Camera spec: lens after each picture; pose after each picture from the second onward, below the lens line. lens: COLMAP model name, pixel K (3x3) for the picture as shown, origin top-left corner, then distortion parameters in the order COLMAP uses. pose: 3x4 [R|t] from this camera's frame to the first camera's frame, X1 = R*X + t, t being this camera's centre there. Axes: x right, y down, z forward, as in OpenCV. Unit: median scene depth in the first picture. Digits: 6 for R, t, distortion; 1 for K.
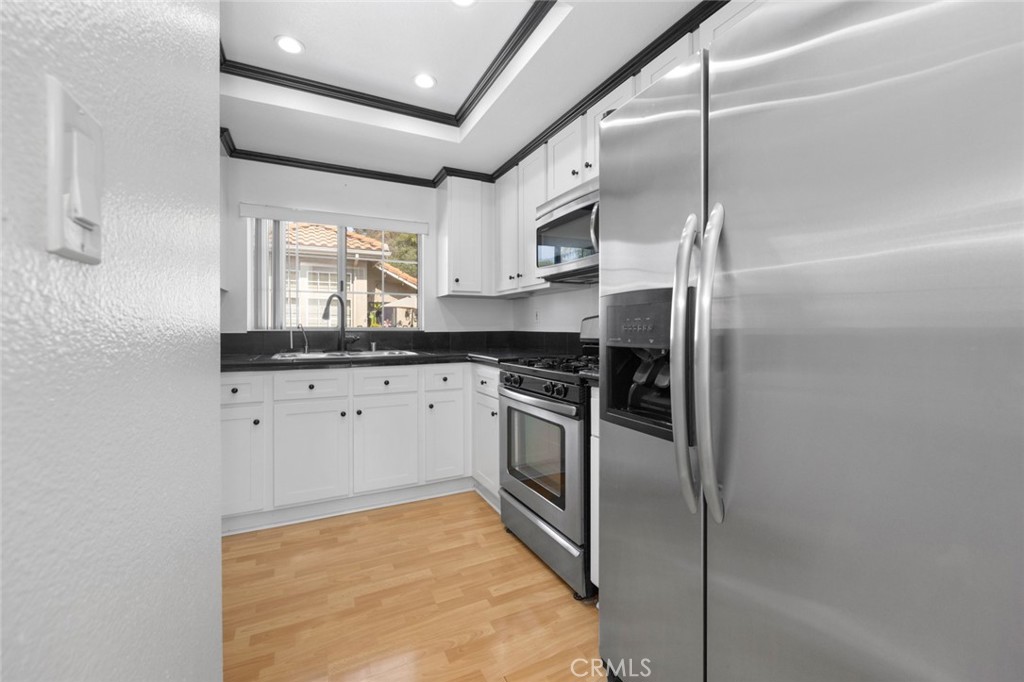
lens RADIAL K [[420.2, 0, 515.2], [0, 420.2, 330.2], [0, 0, 1]] dist [-0.000950, 0.000030]
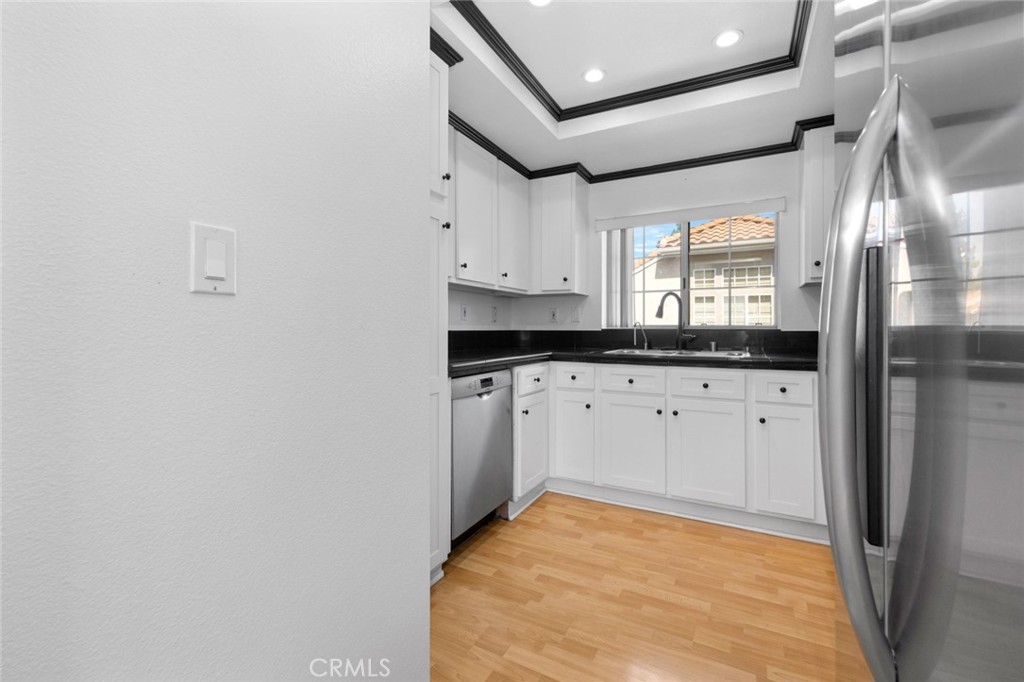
lens RADIAL K [[434.4, 0, 515.9], [0, 434.4, 326.6], [0, 0, 1]] dist [0.007868, -0.000003]
pose [[0.582158, -0.000288, -0.813076, 0.232280], [-0.004483, 0.999984, -0.003565, 0.001594], [0.813064, 0.005721, 0.582147, 0.116898]]
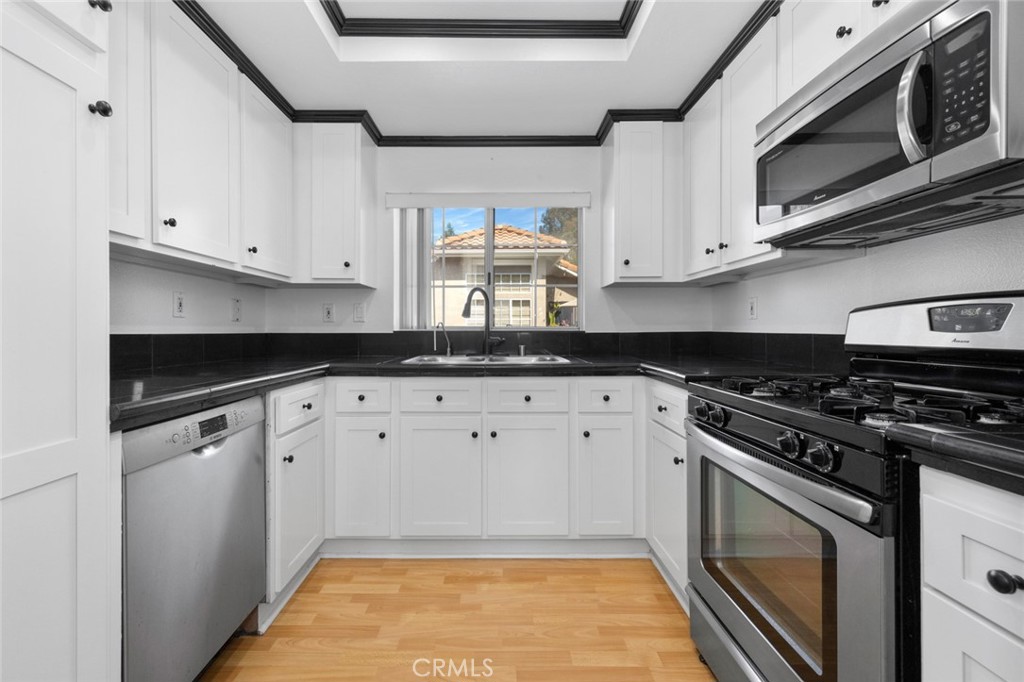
lens RADIAL K [[429.8, 0, 498.3], [0, 429.8, 329.9], [0, 0, 1]] dist [0.004206, 0.000181]
pose [[0.892915, 0.001536, -0.450223, -0.000790], [-0.002347, 0.999996, -0.001245, 0.001133], [0.450220, 0.002168, 0.892915, 0.285828]]
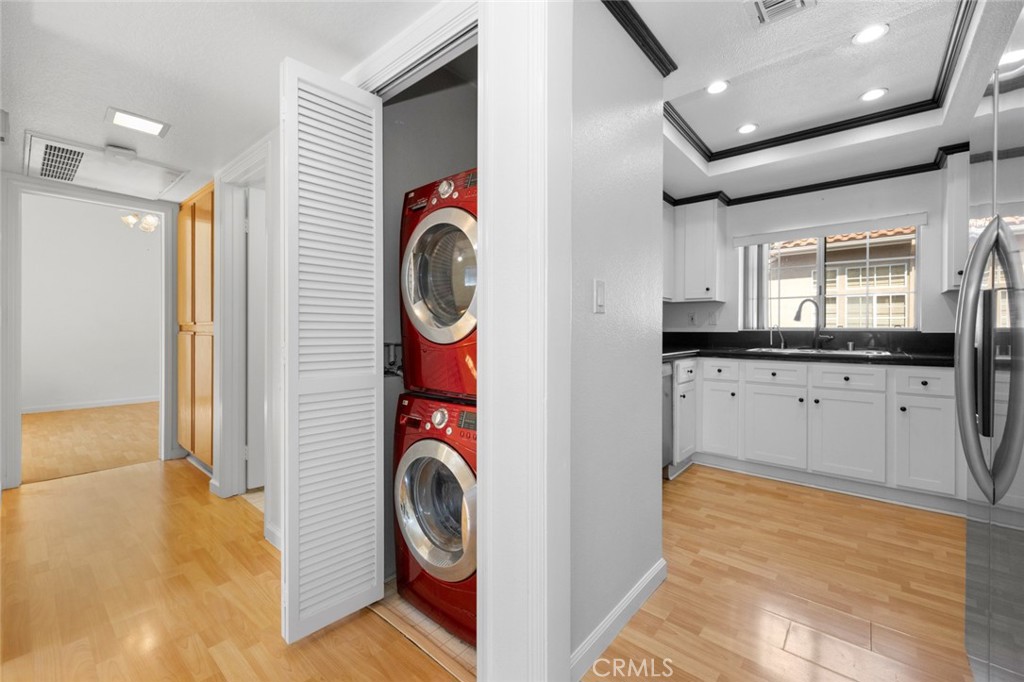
lens RADIAL K [[415.3, 0, 518.0], [0, 415.3, 332.1], [0, 0, 1]] dist [0.000337, 0.000045]
pose [[0.393904, 0.007604, -0.919120, 0.356756], [-0.004873, 0.999969, 0.006185, 0.002311], [0.919139, 0.002042, 0.393929, -0.207699]]
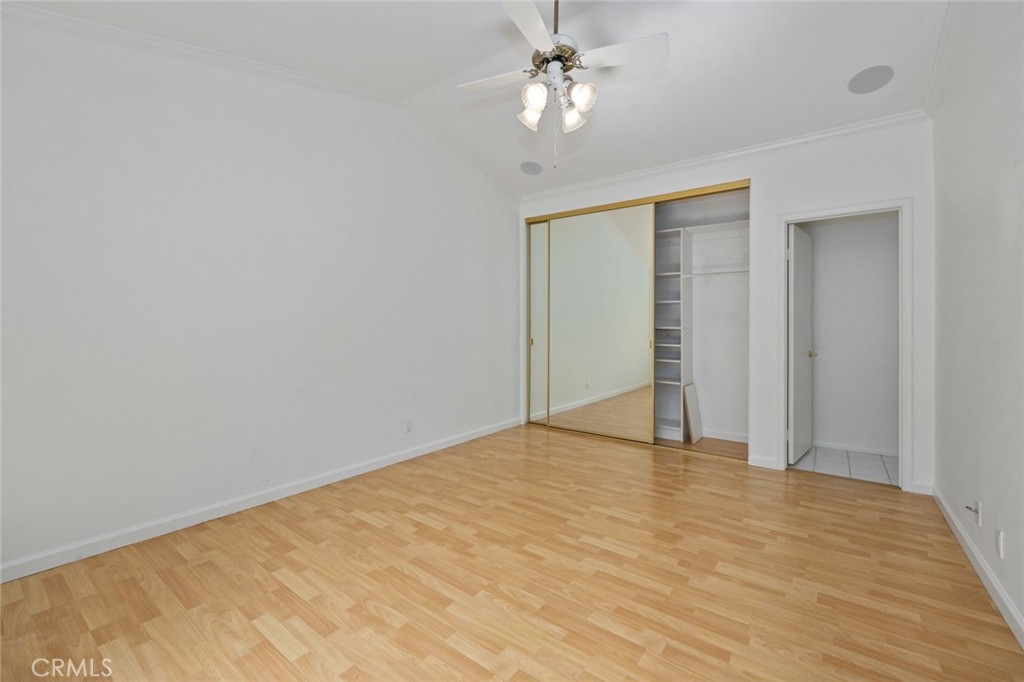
lens RADIAL K [[434.4, 0, 515.9], [0, 434.4, 326.6], [0, 0, 1]] dist [0.007868, -0.000003]
pose [[0.427759, 0.000881, -0.903892, 0.485794], [-0.006937, 0.999973, -0.002308, -0.012671], [0.903866, 0.007257, 0.427754, 0.594325]]
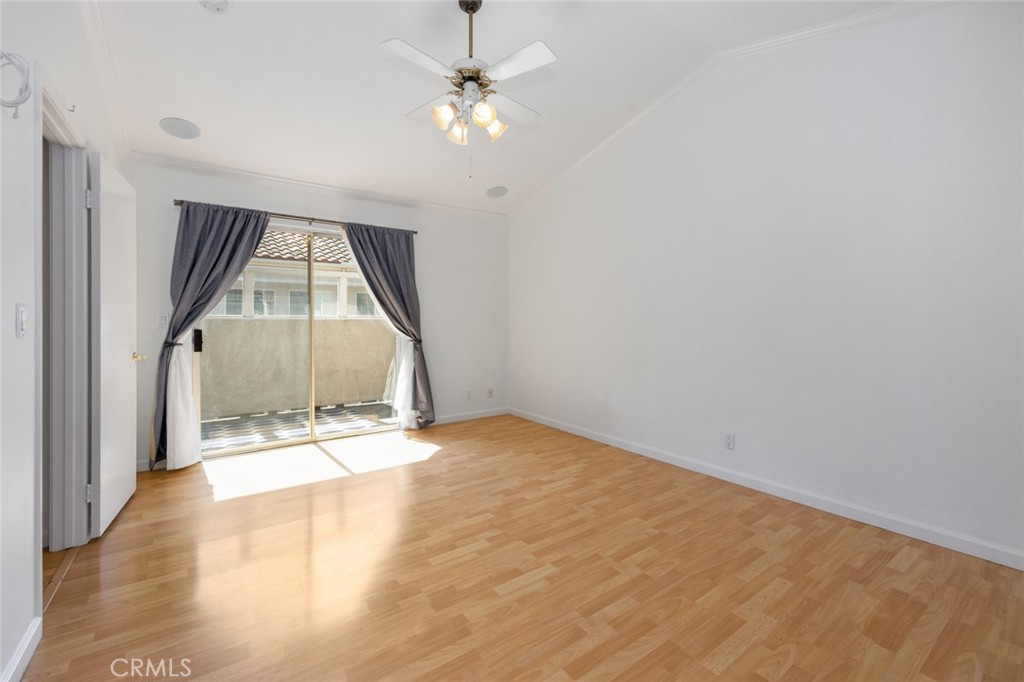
lens RADIAL K [[402.3, 0, 513.8], [0, 402.3, 323.0], [0, 0, 1]] dist [0.000966, 0.000016]
pose [[-0.988570, 0.002816, -0.150738, -0.241934], [0.002069, 0.999985, 0.005117, -0.025270], [0.150750, 0.004747, -0.988561, 1.986825]]
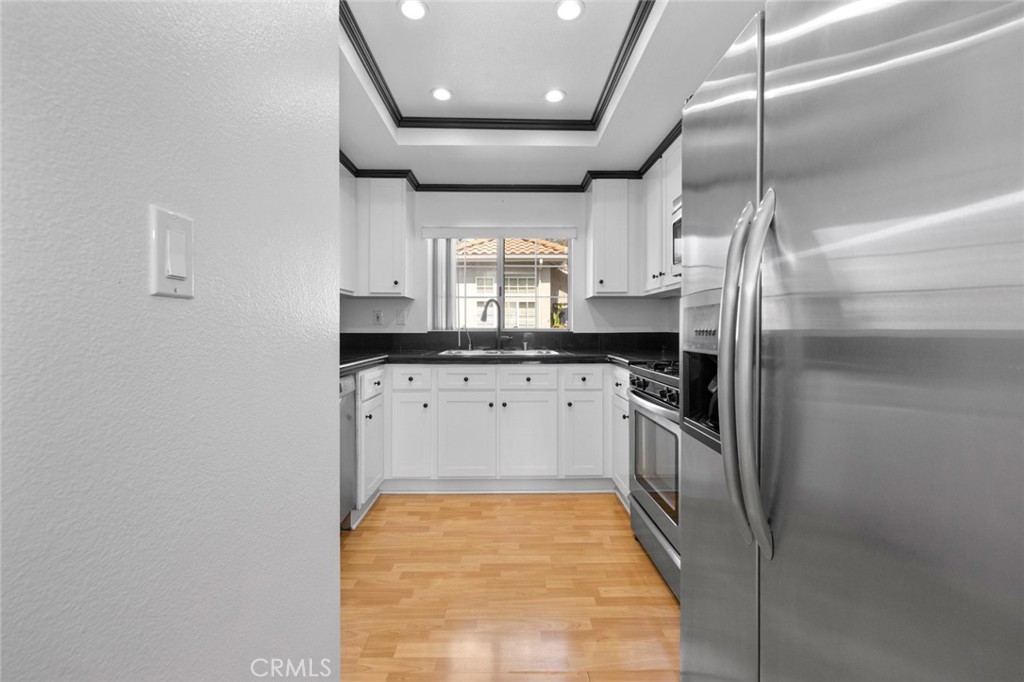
lens RADIAL K [[423.0, 0, 512.6], [0, 423.0, 330.4], [0, 0, 1]] dist [0.001562, 0.000151]
pose [[0.900183, 0.003787, -0.435495, 0.139443], [-0.003481, 0.999993, 0.001499, -0.003443], [0.435498, 0.000167, 0.900190, -0.004589]]
